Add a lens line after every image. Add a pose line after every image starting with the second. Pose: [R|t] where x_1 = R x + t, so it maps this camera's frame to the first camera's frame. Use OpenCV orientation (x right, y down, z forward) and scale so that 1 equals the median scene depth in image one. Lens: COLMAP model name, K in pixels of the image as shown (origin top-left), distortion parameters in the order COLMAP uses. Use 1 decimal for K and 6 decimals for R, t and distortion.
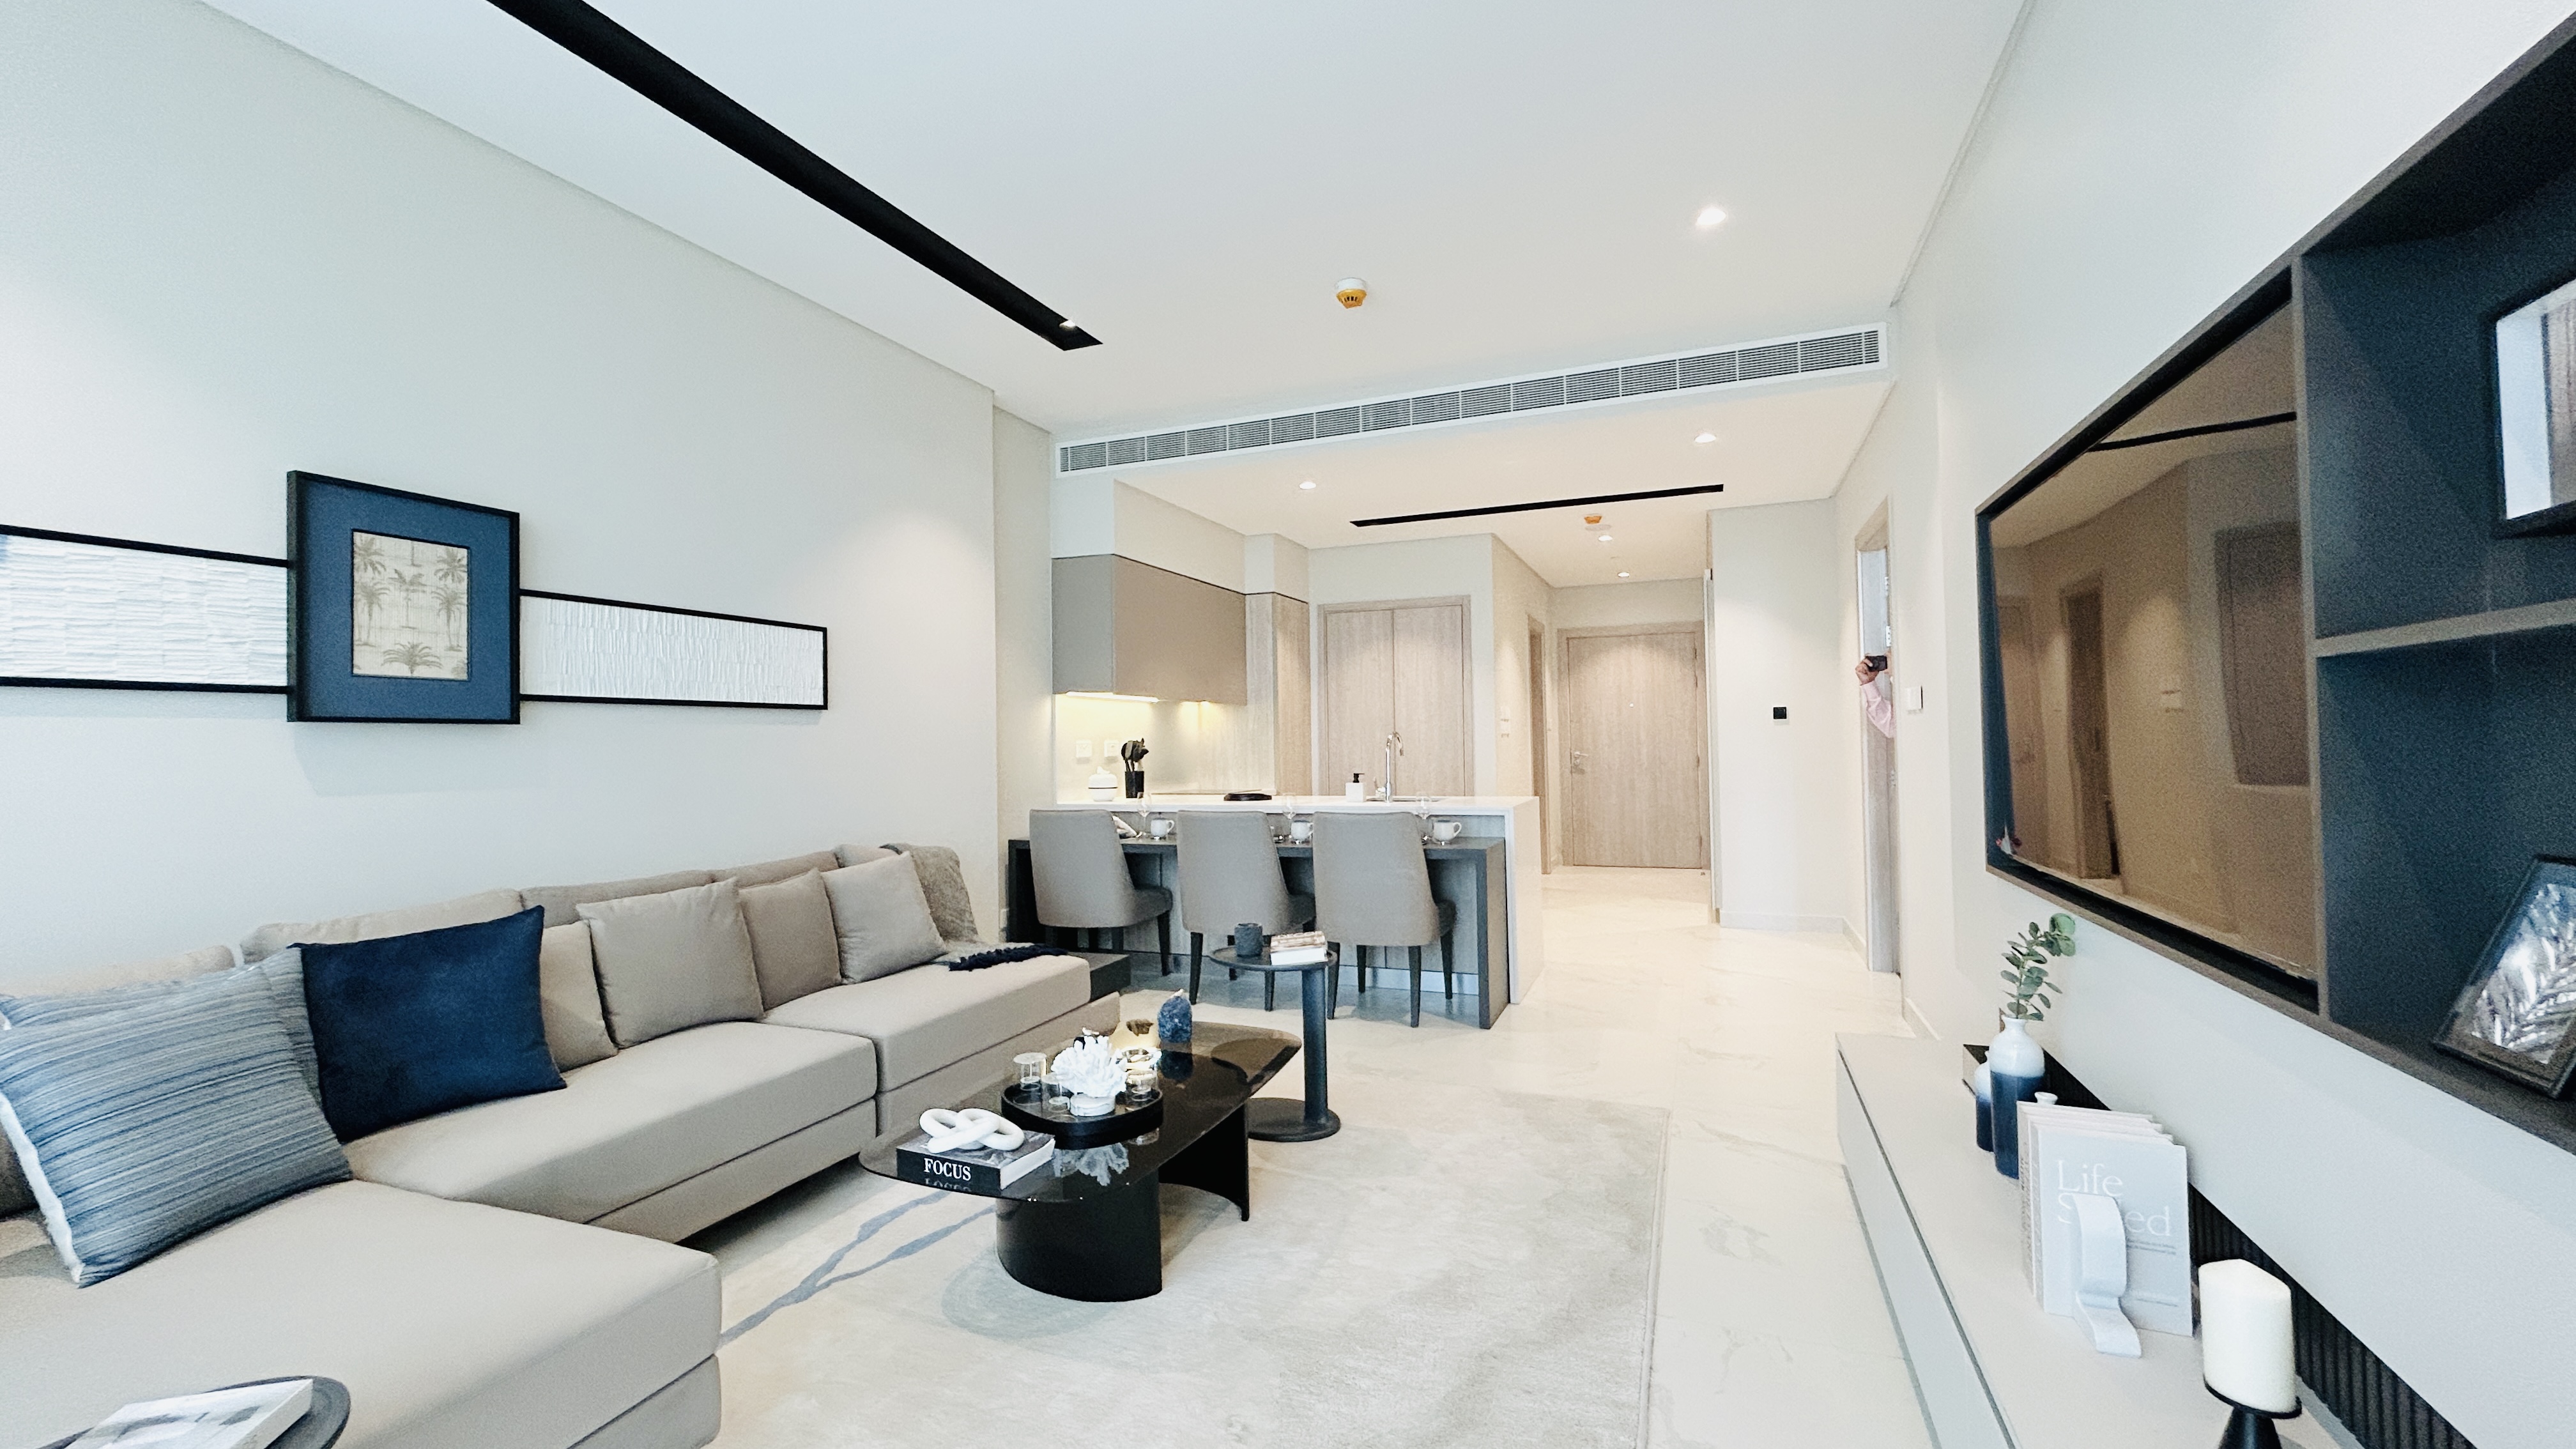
lens RADIAL K [[1049.9, 0, 1288.0], [0, 1049.9, 724.5], [0, 0, 1]] dist [0.007526, 0.000478]
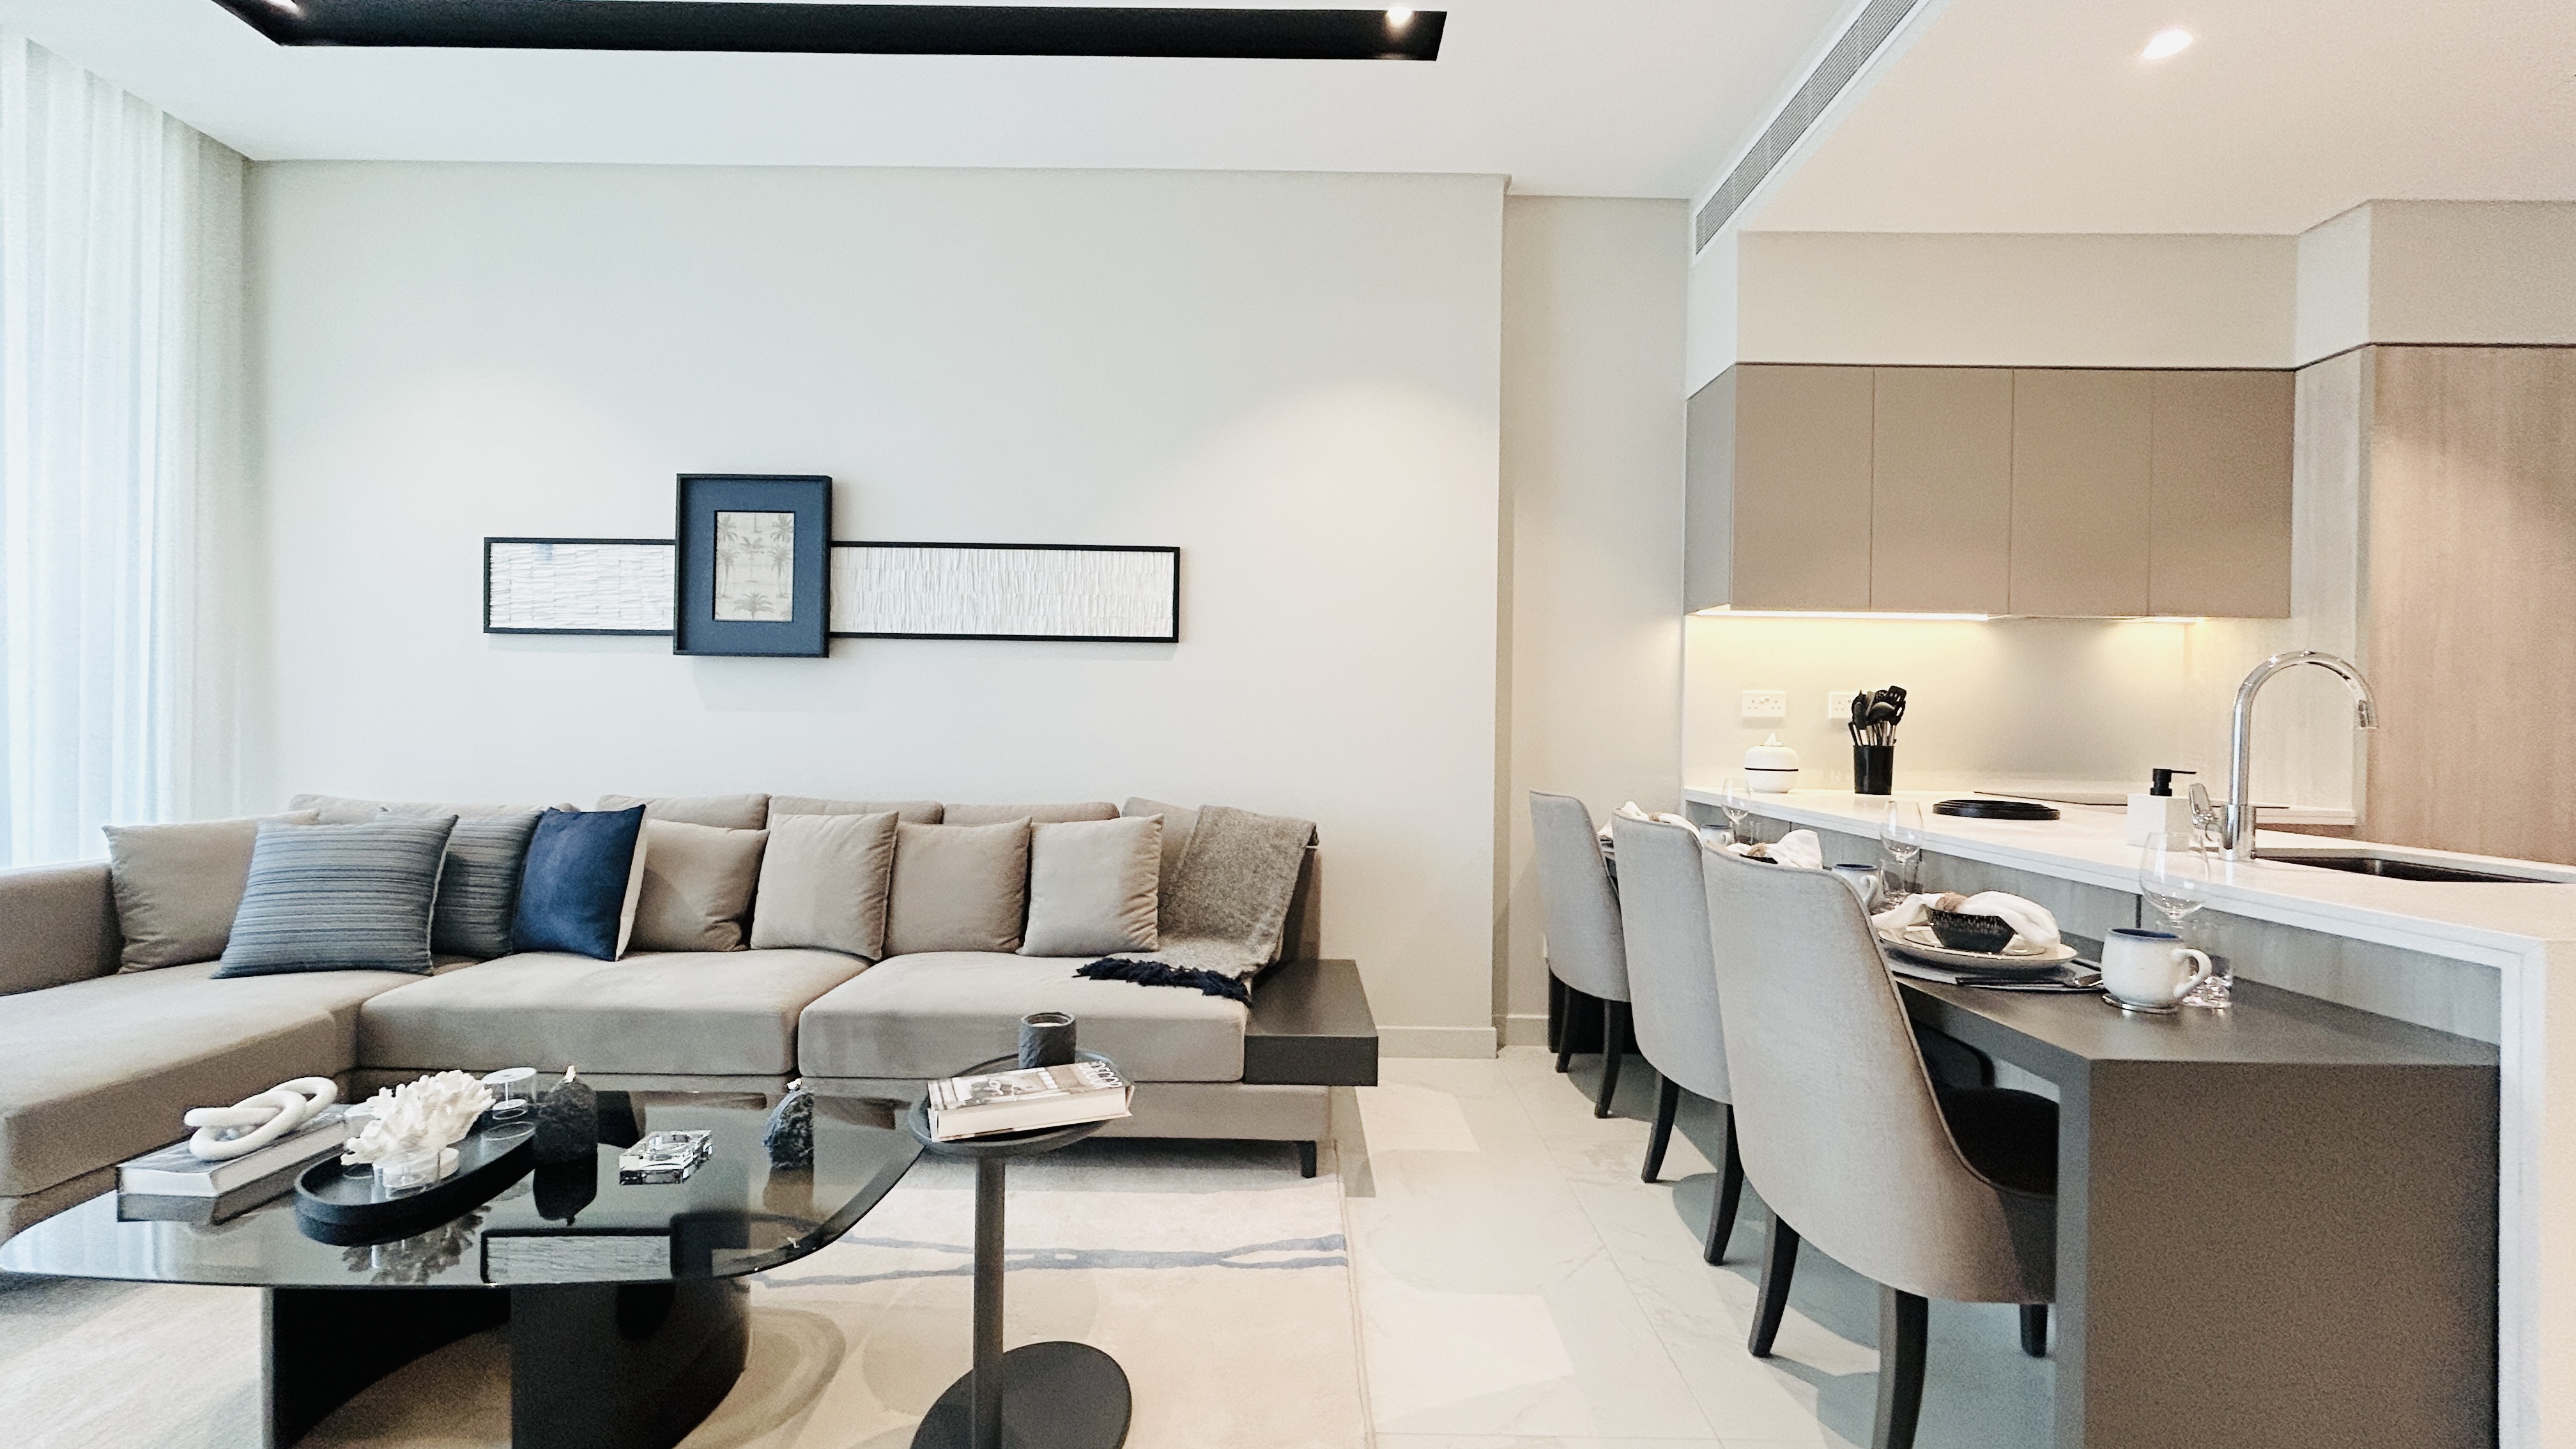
lens RADIAL K [[1049.9, 0, 1288.0], [0, 1049.9, 724.5], [0, 0, 1]] dist [0.007526, 0.000478]
pose [[0.363835, 0.028285, -0.931034, 0.549211], [-0.004383, 0.999580, 0.028655, 0.038532], [0.931453, -0.006345, 0.363806, 1.055882]]
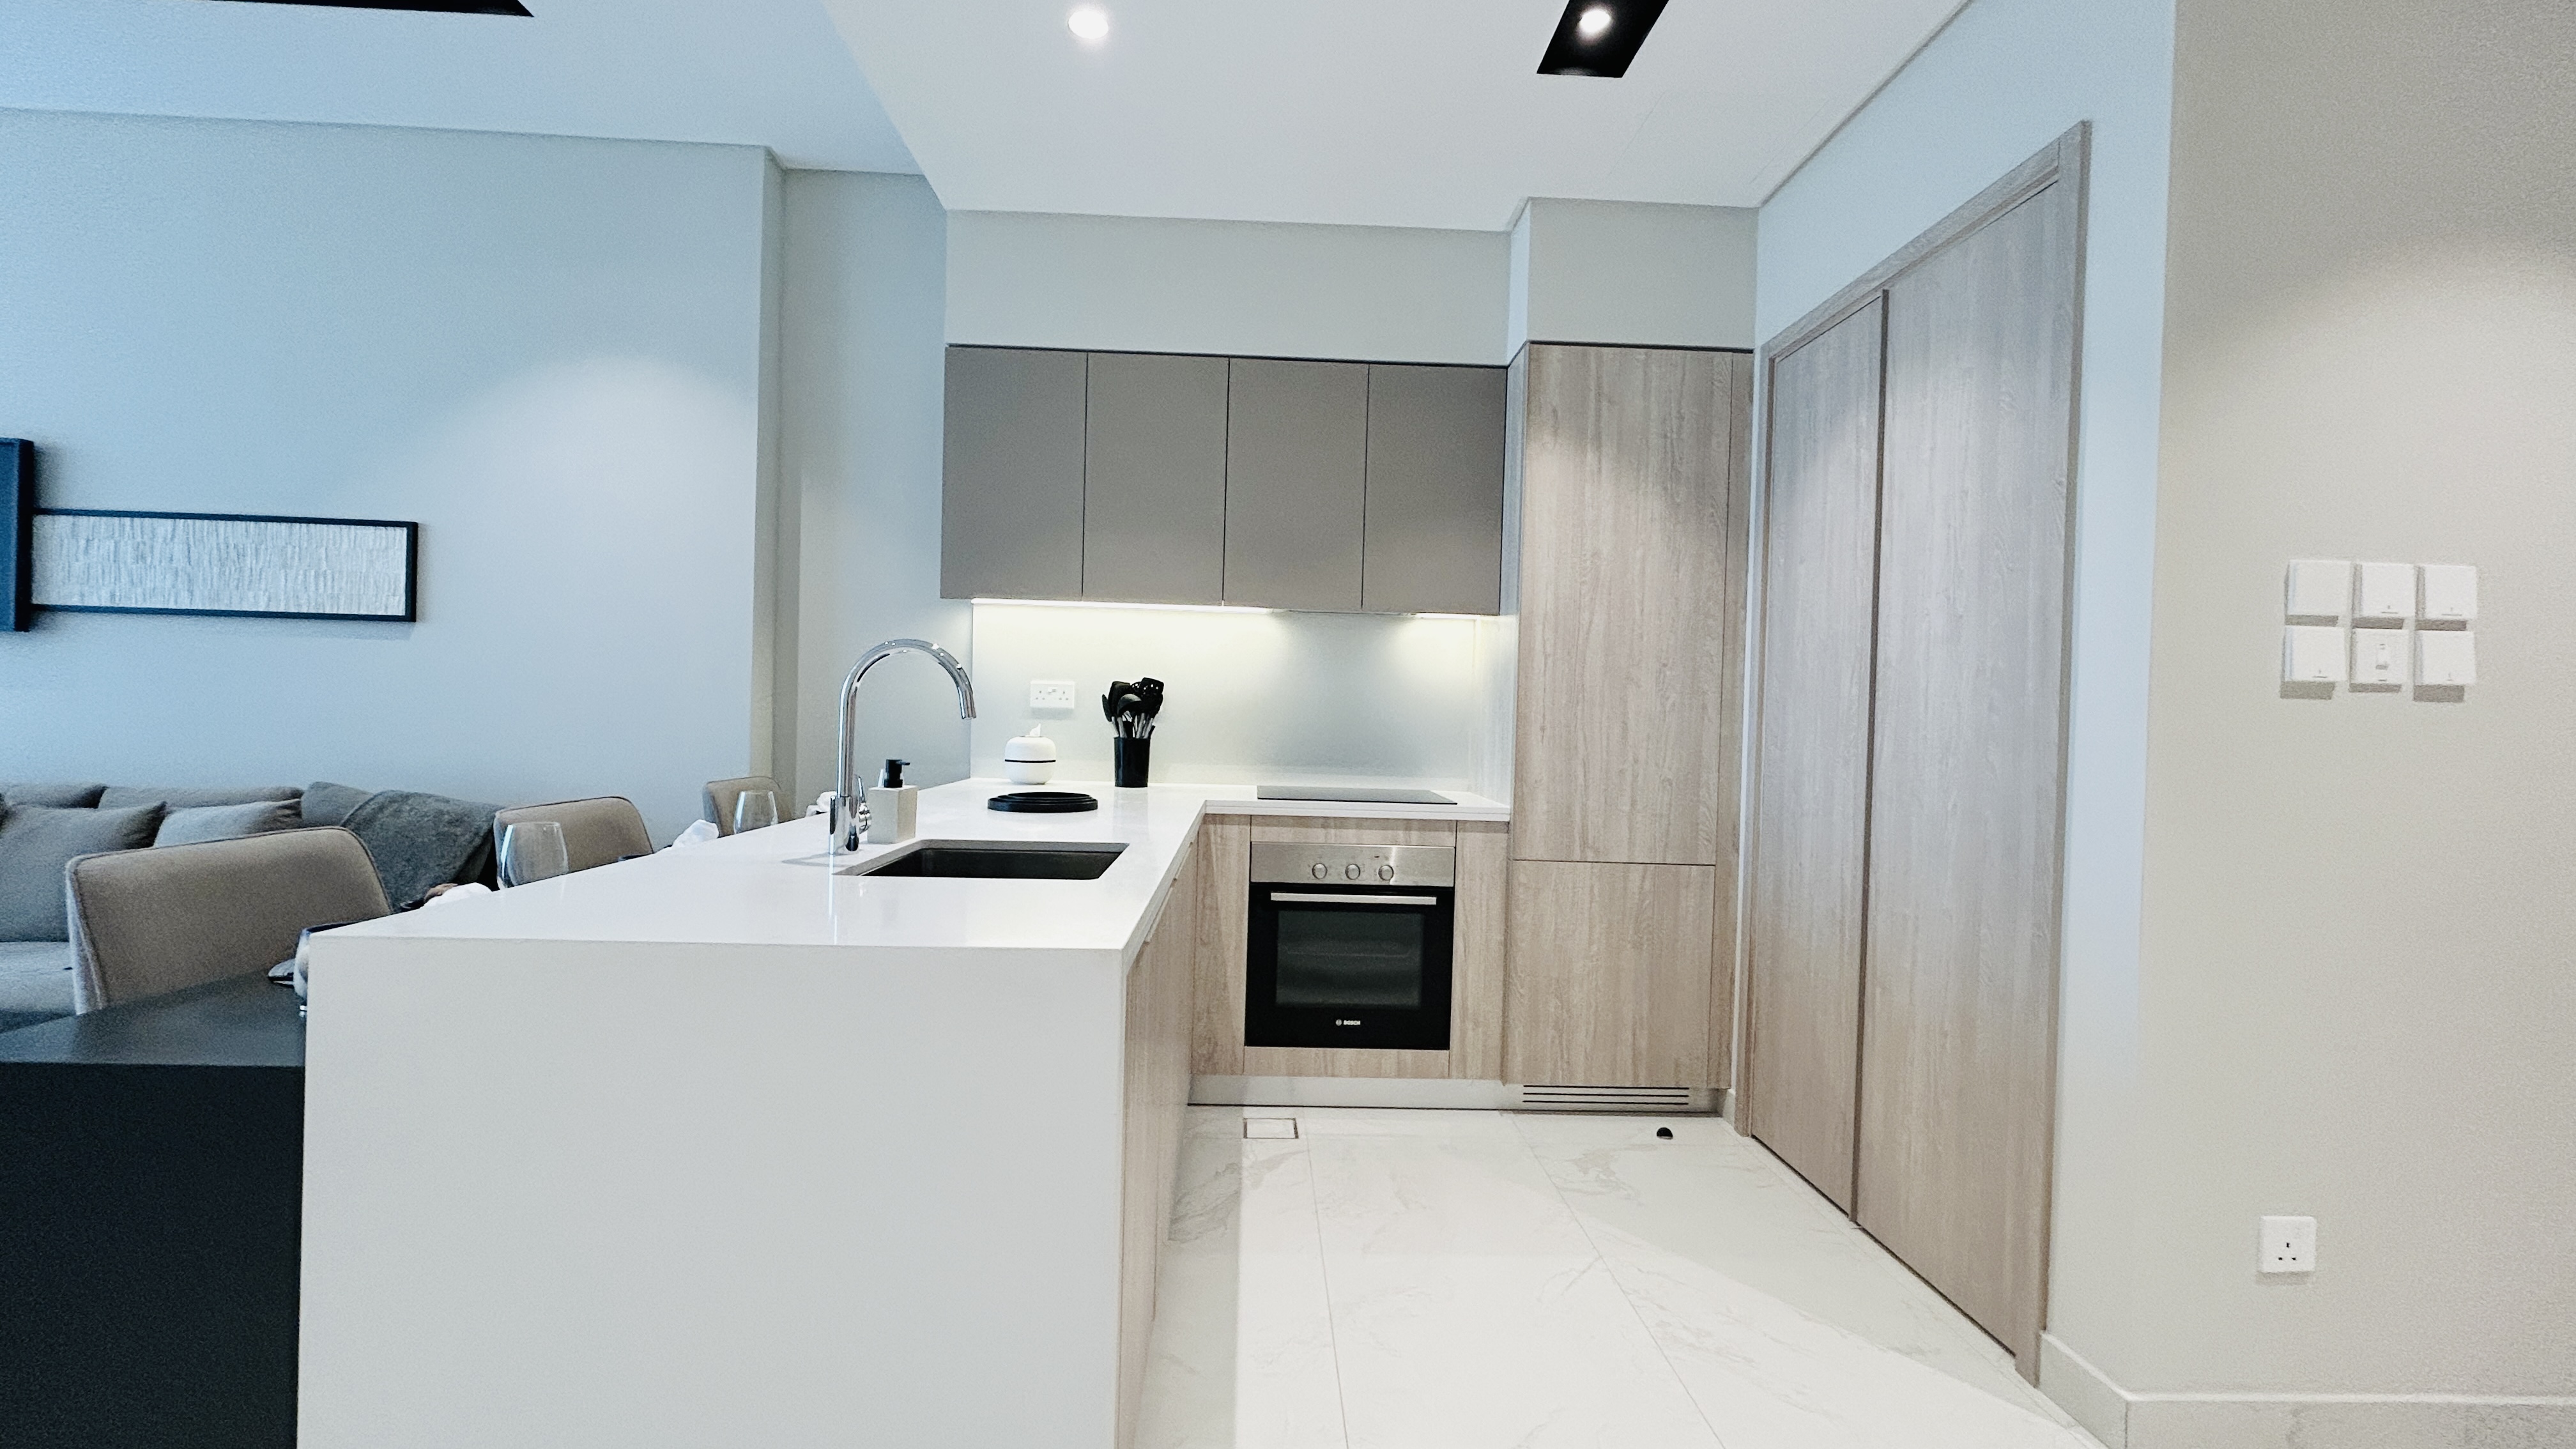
lens RADIAL K [[1037.4, 0, 1283.0], [0, 1037.4, 715.8], [0, 0, 1]] dist [-0.001082, -0.000133]
pose [[0.394233, 0.030107, -0.918517, 0.803754], [-0.019157, 0.999515, 0.024539, 0.037199], [0.918811, 0.007922, 0.394618, 1.794751]]
